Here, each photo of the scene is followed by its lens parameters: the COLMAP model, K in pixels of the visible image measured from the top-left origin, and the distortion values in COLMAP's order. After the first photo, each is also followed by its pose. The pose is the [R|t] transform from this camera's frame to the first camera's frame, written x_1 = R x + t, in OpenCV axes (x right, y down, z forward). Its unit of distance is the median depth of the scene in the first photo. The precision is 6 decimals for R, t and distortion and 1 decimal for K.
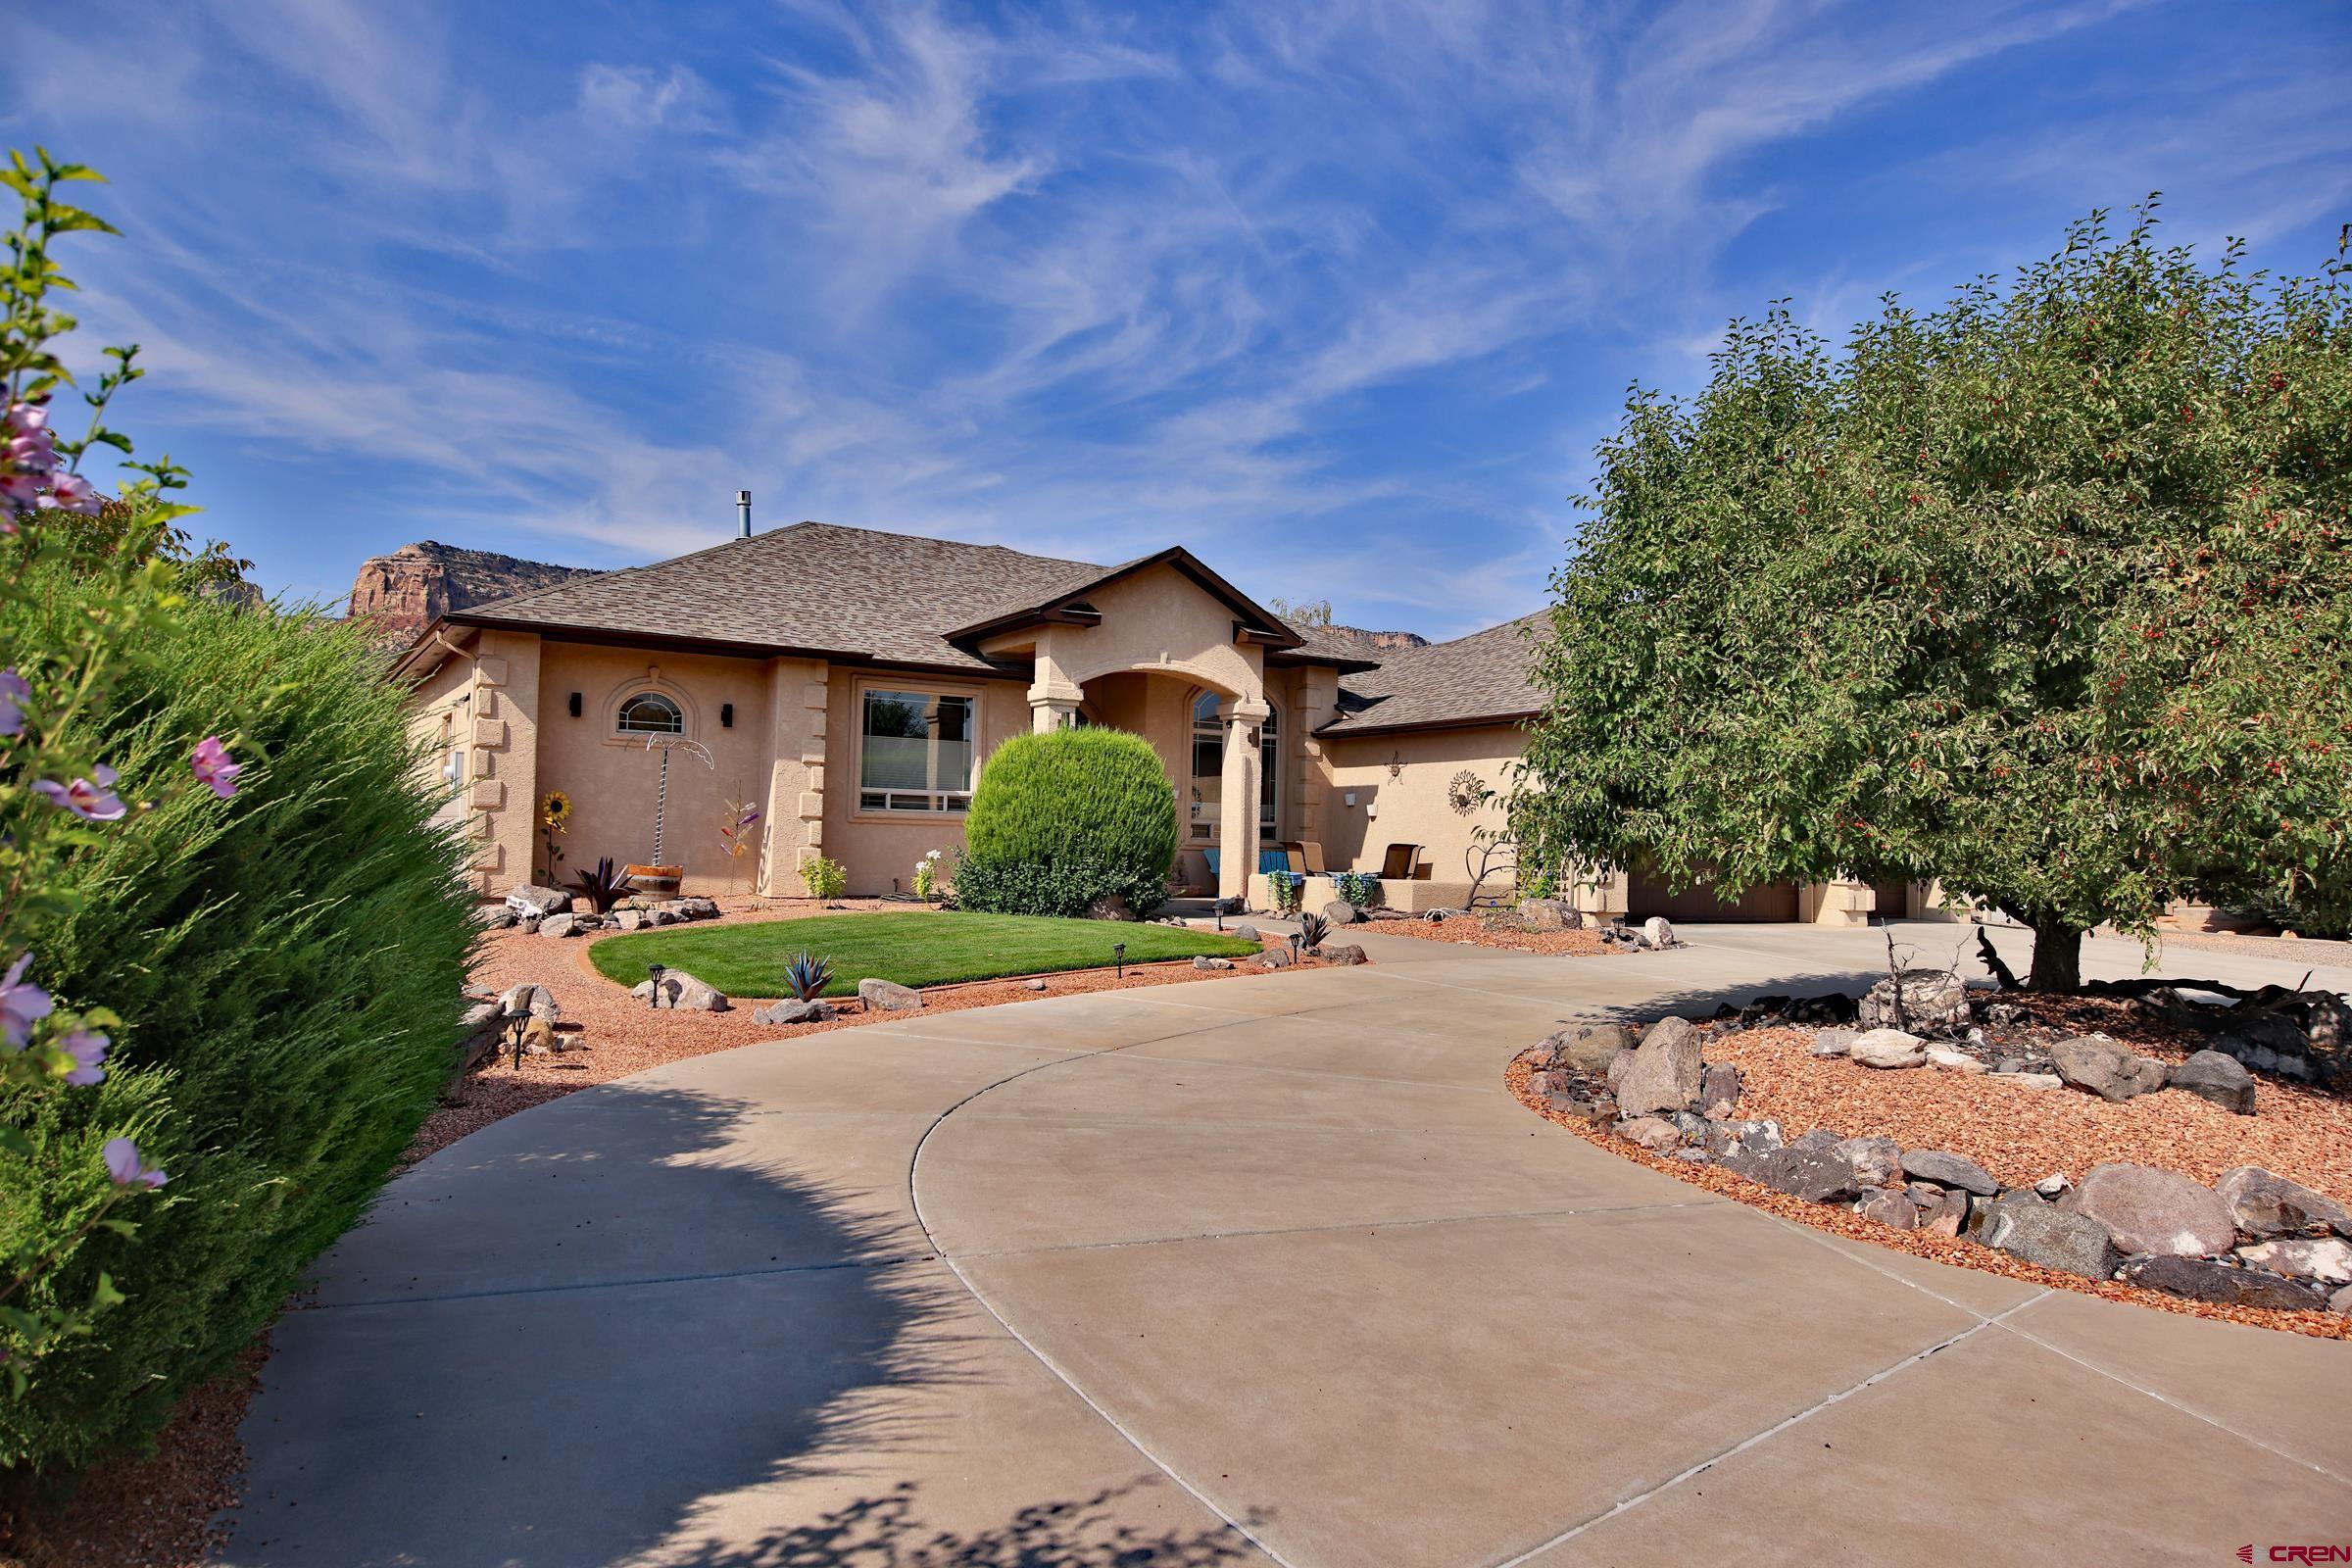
lens RADIAL K [[1491.5, 0, 1208.8], [0, 1491.5, 816.6], [0, 0, 1]] dist [0.014307, 0.002263]
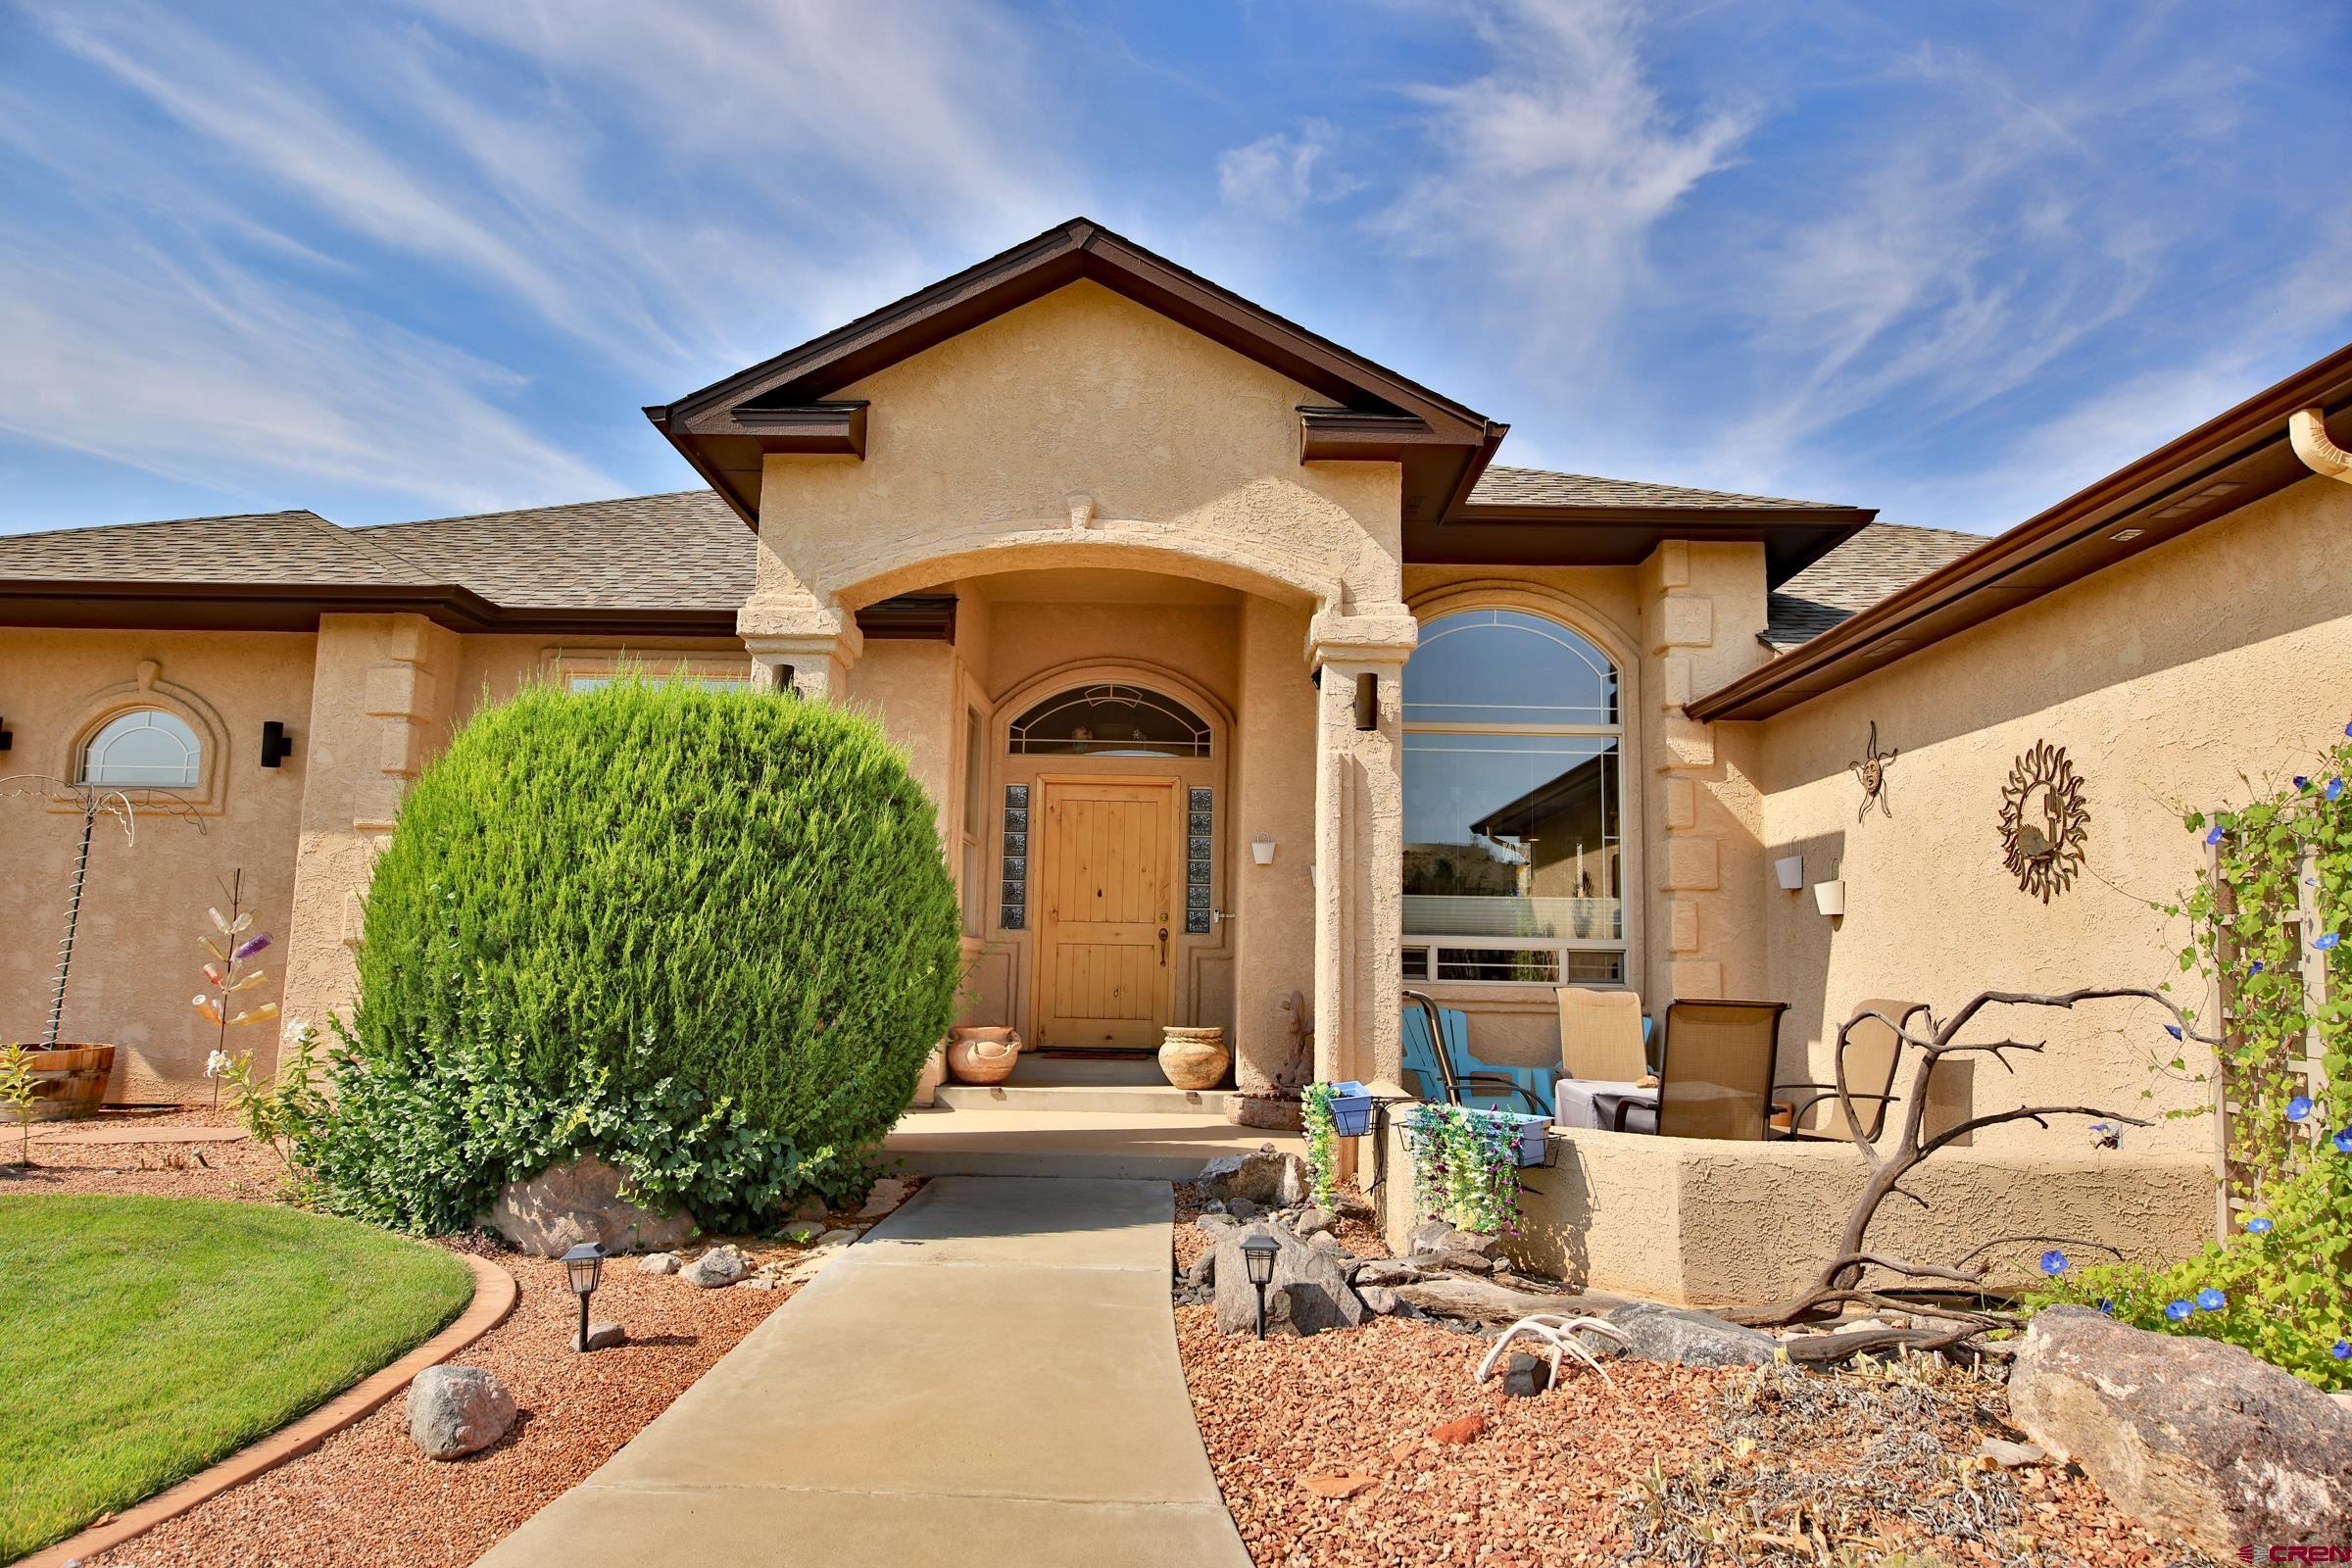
lens RADIAL K [[1569.2, 0, 1170.0], [0, 1569.2, 796.6], [0, 0, 1]] dist [-0.005315, -0.005256]
pose [[0.839800, -0.070860, -0.538252, 0.204433], [0.014561, 0.994029, -0.108145, 0.010737], [0.542701, 0.082983, 0.835817, 0.682386]]
